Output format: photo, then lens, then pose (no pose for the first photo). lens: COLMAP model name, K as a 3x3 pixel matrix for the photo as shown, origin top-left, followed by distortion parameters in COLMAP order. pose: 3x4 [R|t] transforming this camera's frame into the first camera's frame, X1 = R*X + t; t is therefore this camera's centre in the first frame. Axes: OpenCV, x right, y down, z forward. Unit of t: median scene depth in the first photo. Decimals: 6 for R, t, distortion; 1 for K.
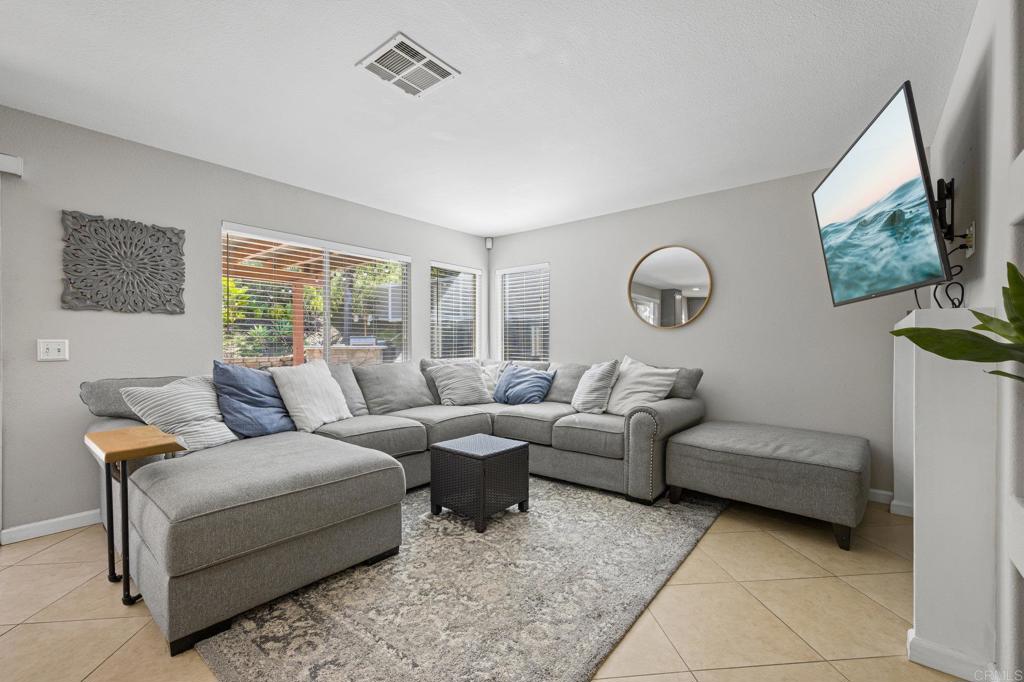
lens RADIAL K [[436.7, 0, 512.0], [0, 436.7, 341.0], [0, 0, 1]] dist [0.022148, 0.000081]
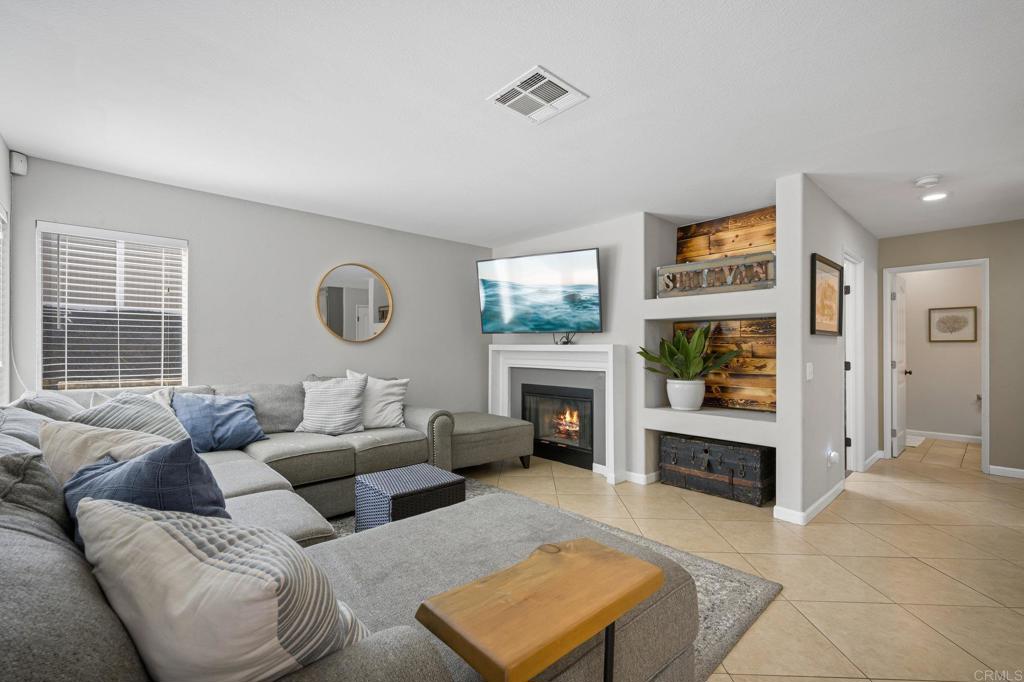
lens RADIAL K [[476.1, 0, 512.0], [0, 476.1, 341.0], [0, 0, 1]] dist [0.000265, 0.000072]
pose [[0.121583, 0.012372, 0.992504, -0.926836], [-0.003447, 0.999922, -0.012042, -0.022954], [-0.992575, -0.001957, 0.121616, 0.637999]]
